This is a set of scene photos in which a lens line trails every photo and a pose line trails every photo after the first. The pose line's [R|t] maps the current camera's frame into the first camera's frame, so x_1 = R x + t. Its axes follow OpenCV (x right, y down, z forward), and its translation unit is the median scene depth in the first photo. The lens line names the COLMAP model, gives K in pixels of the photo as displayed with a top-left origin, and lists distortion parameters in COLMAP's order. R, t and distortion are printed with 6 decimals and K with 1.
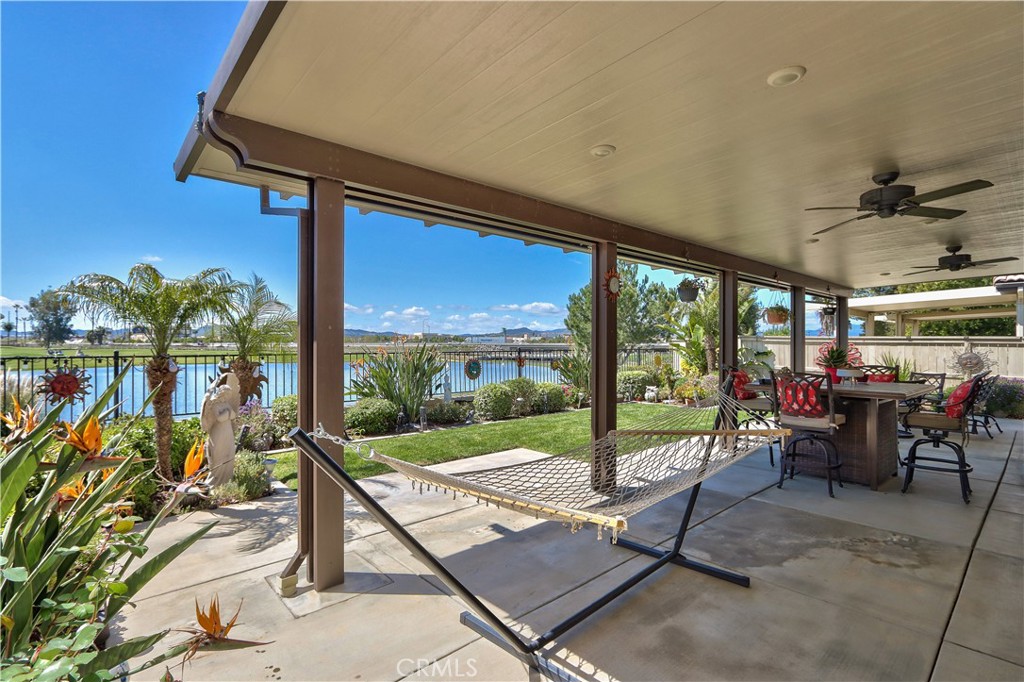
lens RADIAL K [[476.0, 0, 499.5], [0, 476.0, 345.5], [0, 0, 1]] dist [-0.019289, 0.004827]
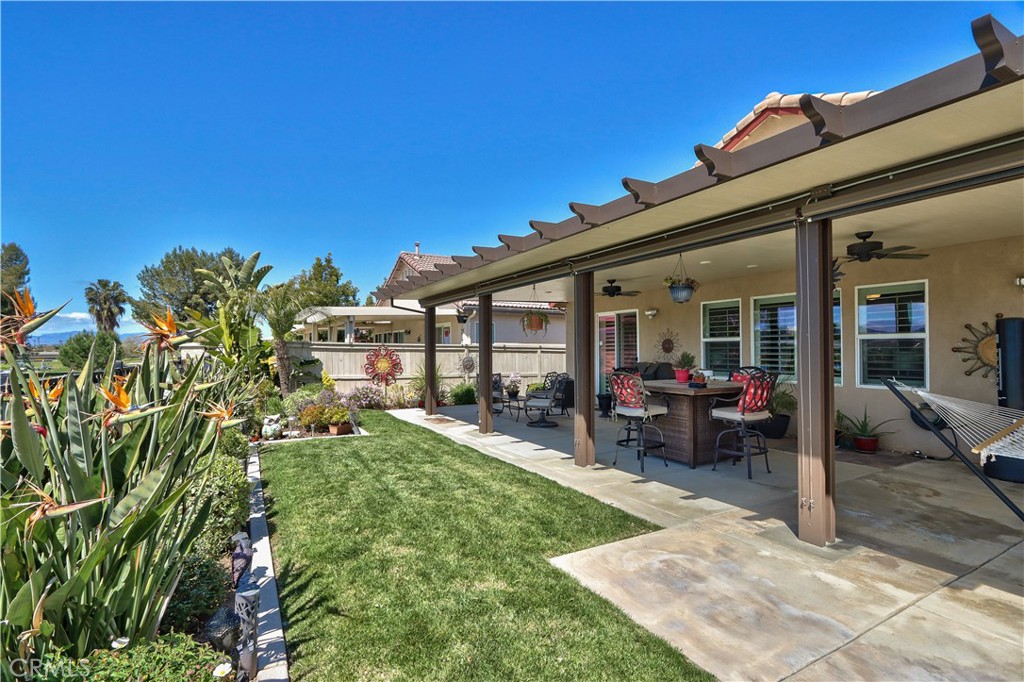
lens RADIAL K [[476.0, 0, 517.1], [0, 476.0, 345.9], [0, 0, 1]] dist [-0.019289, 0.004827]
pose [[0.188601, 0.004594, 0.982043, -0.602387], [0.008407, 0.999945, -0.006292, -0.009551], [-0.982018, 0.009443, 0.188552, 1.321520]]
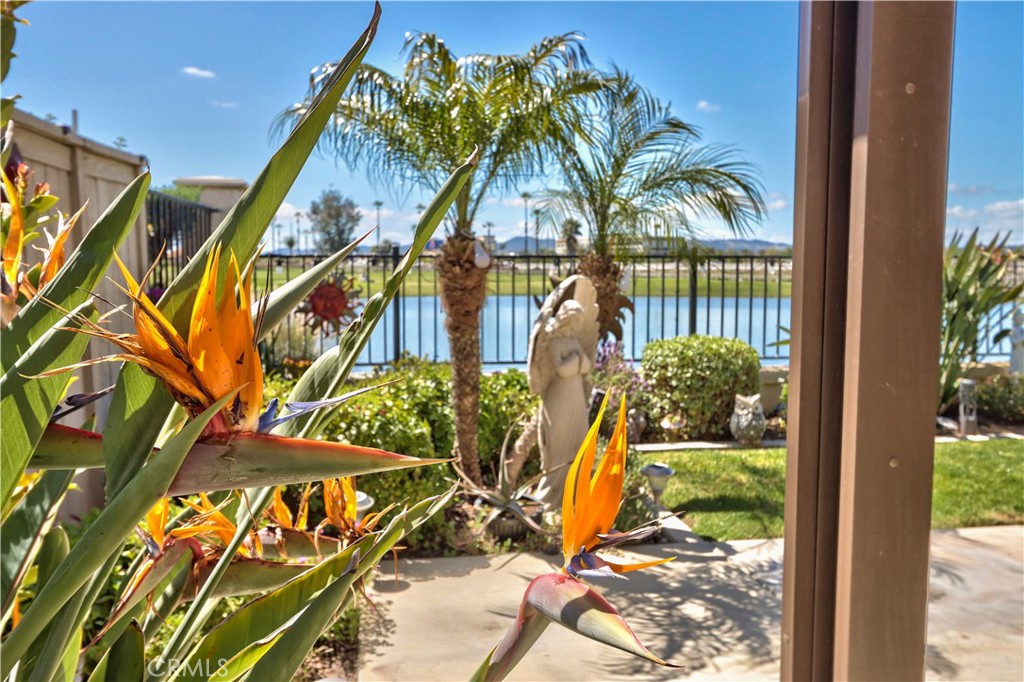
lens RADIAL K [[864.9, 0, 509.6], [0, 864.9, 345.8], [0, 0, 1]] dist [0.033963, -0.005957]
pose [[0.845191, 0.046800, -0.532412, -0.150146], [0.001300, 0.995976, 0.089611, 0.045309], [0.534464, -0.076431, 0.841729, 0.205480]]
